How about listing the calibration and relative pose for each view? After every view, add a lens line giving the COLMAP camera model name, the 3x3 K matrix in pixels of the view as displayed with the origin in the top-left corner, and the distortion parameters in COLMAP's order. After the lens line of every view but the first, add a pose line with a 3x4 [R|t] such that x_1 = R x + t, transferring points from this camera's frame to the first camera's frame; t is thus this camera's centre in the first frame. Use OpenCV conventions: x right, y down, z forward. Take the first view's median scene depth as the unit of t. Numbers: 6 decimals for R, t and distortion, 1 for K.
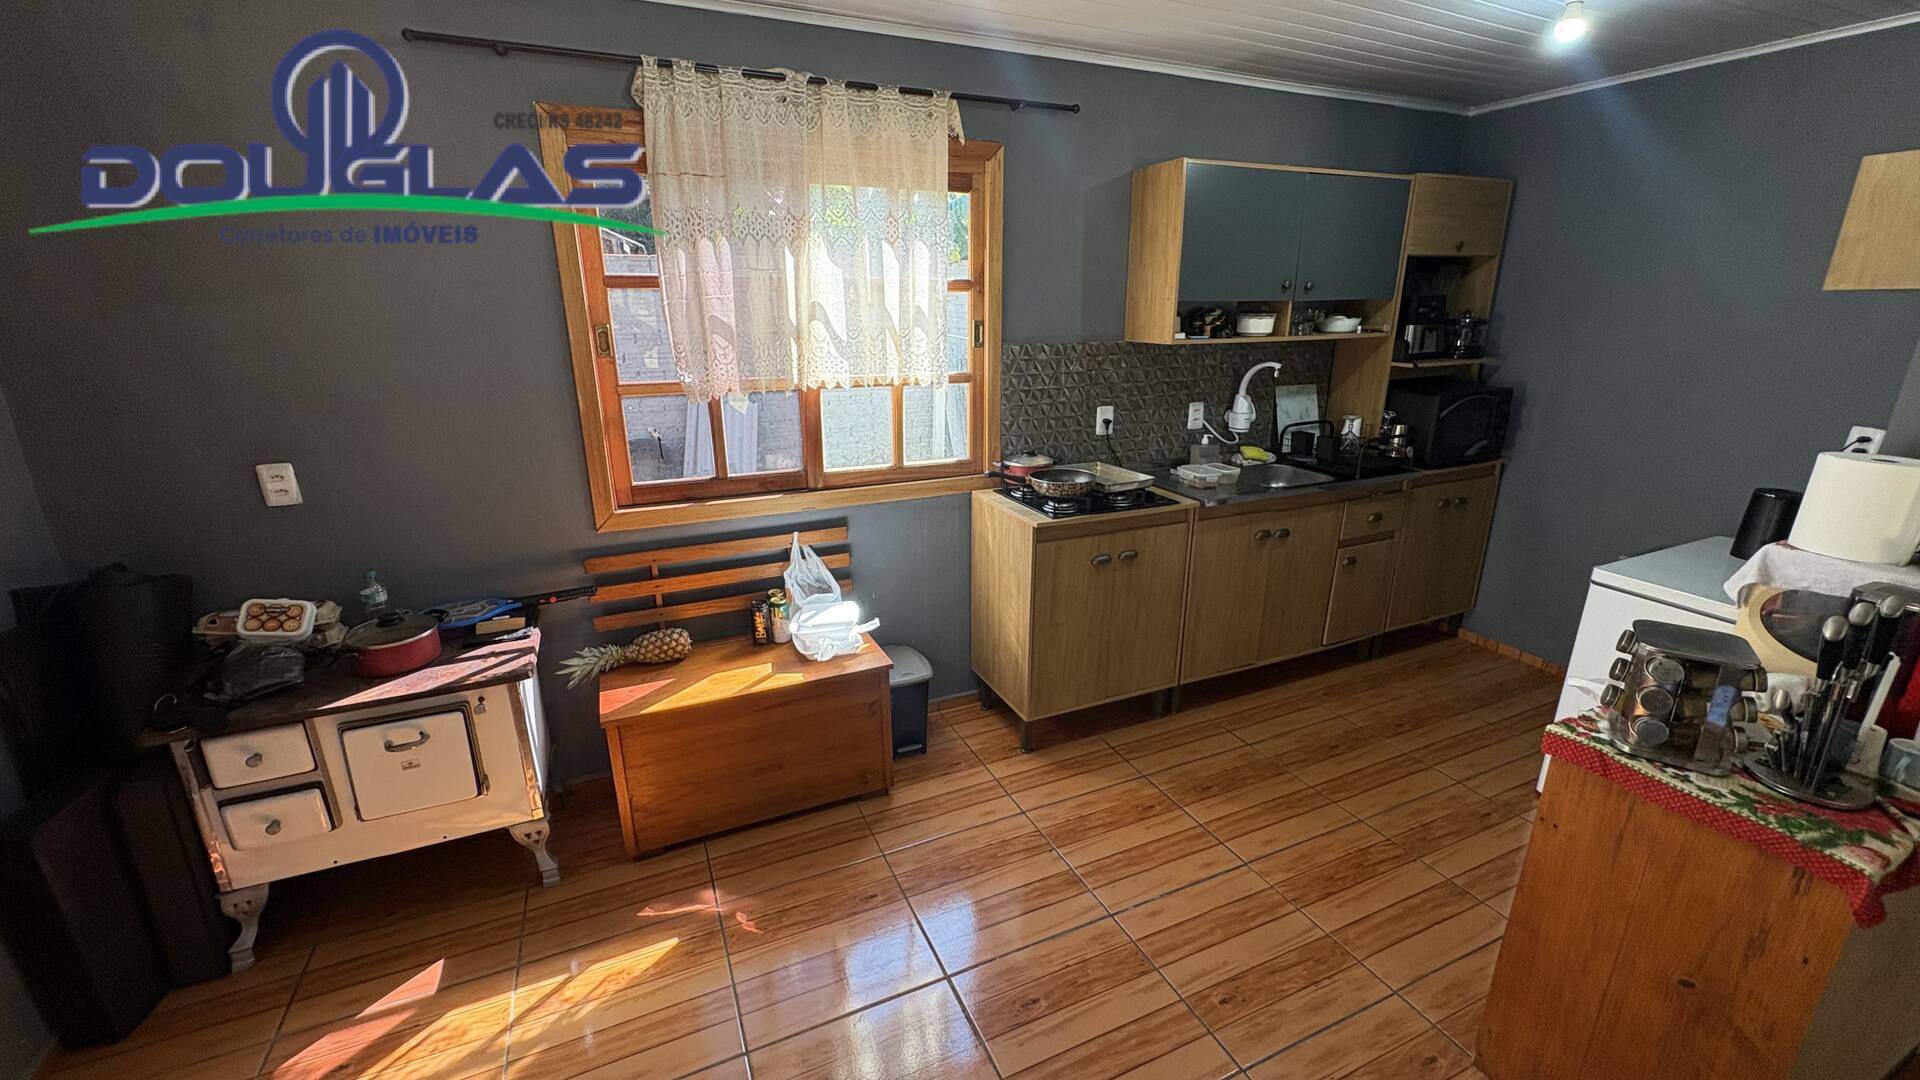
lens RADIAL K [[765.2, 0, 956.0], [0, 765.2, 538.4], [0, 0, 1]] dist [-0.000608, 0.000711]
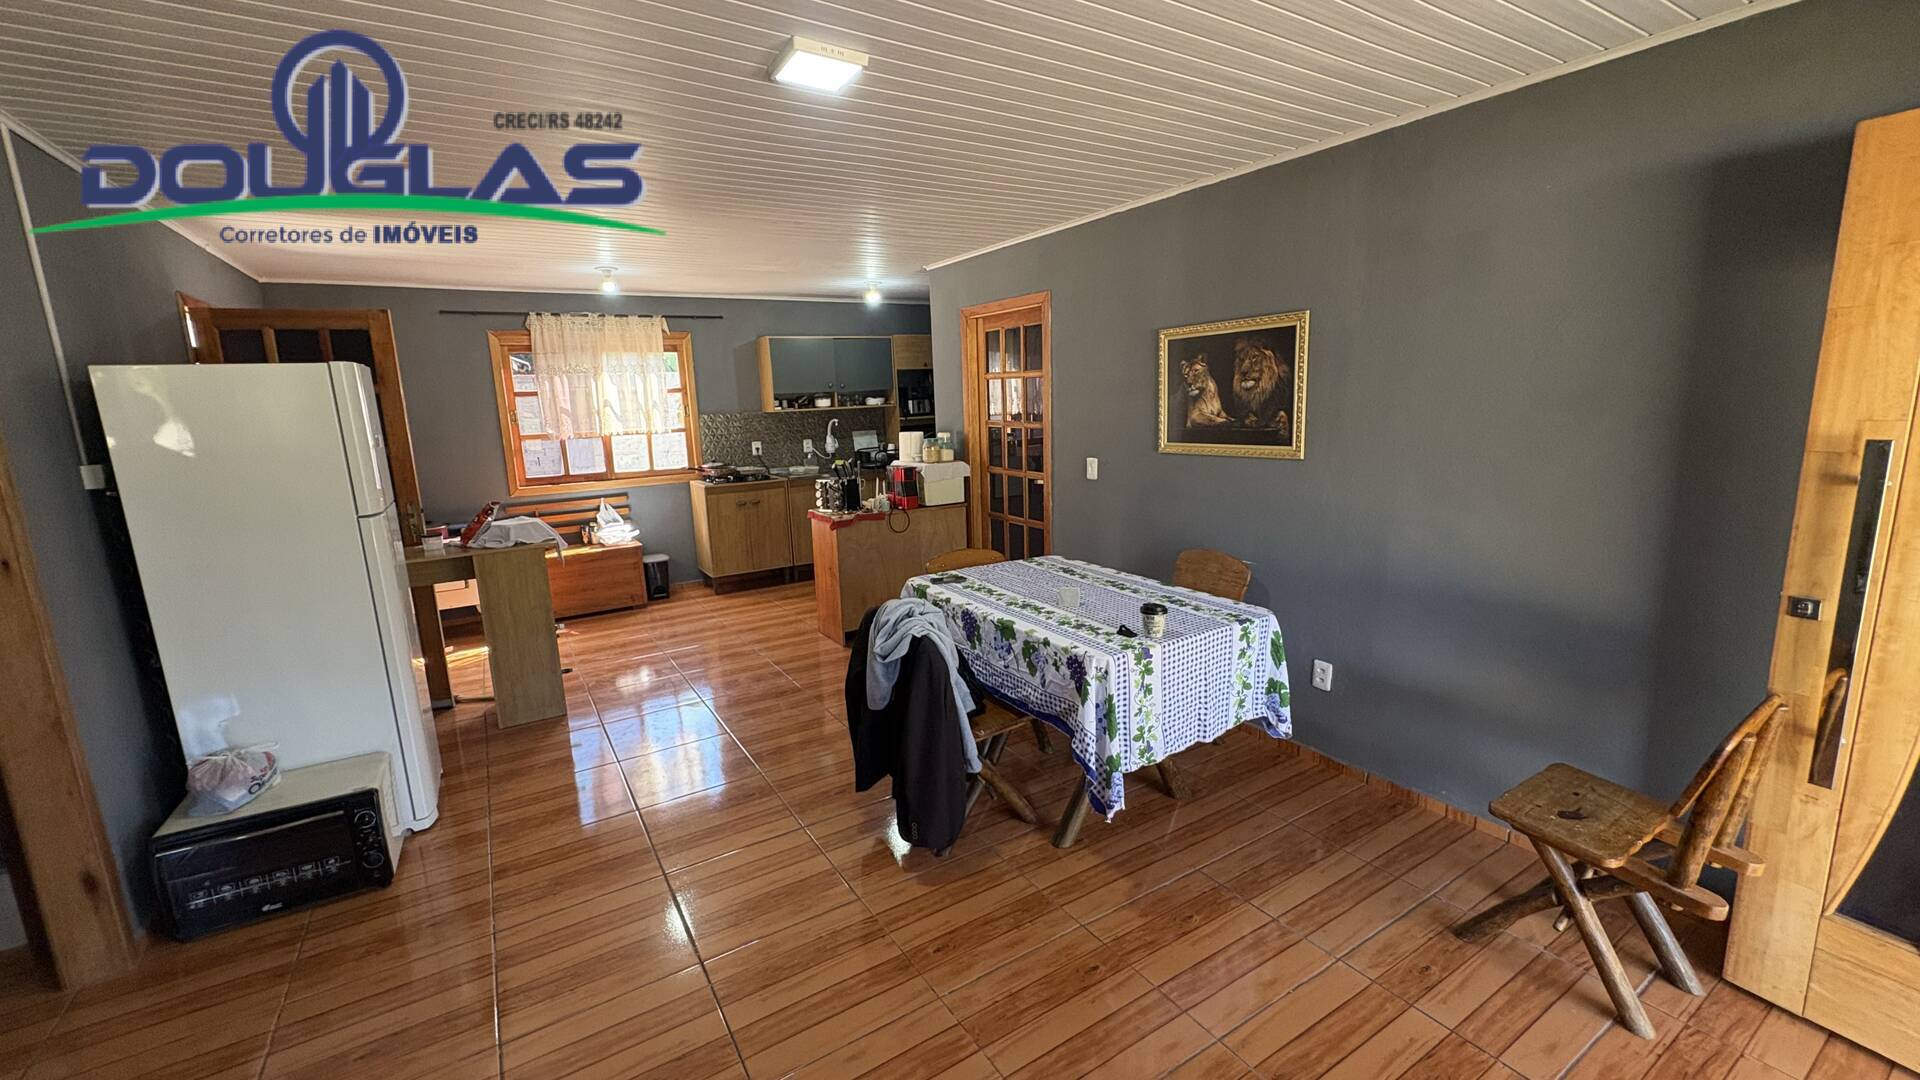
lens RADIAL K [[765.2, 0, 954.9], [0, 765.2, 538.9], [0, 0, 1]] dist [-0.000608, 0.000711]
pose [[0.990693, -0.058272, 0.123008, 0.566543], [0.072005, 0.991284, -0.110324, 0.458789], [-0.115507, 0.118154, 0.986254, -1.414115]]
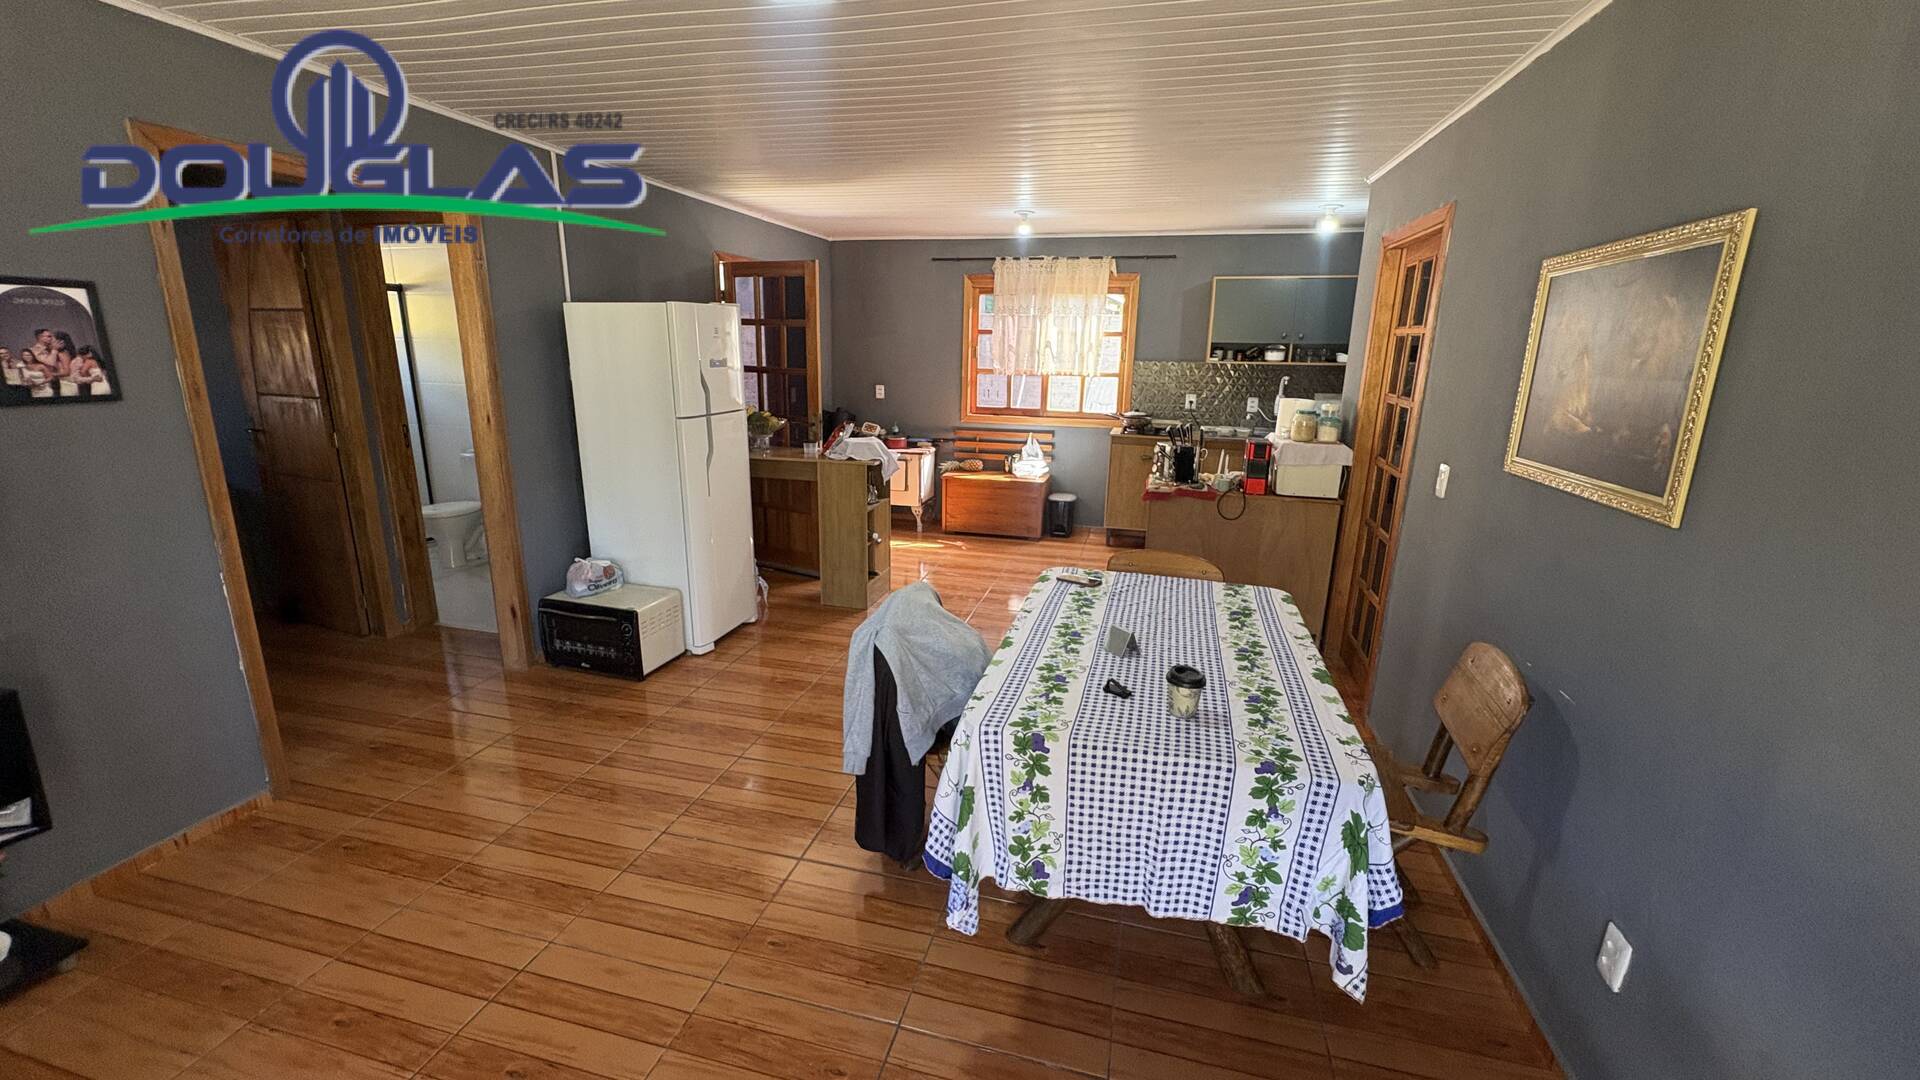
lens RADIAL K [[765.2, 0, 965.1], [0, 765.2, 537.9], [0, 0, 1]] dist [-0.000608, 0.000711]
pose [[0.778942, 0.167999, -0.604174, 1.208961], [-0.201643, 0.979381, 0.012359, 0.347347], [0.593793, 0.112201, 0.796757, -1.080433]]
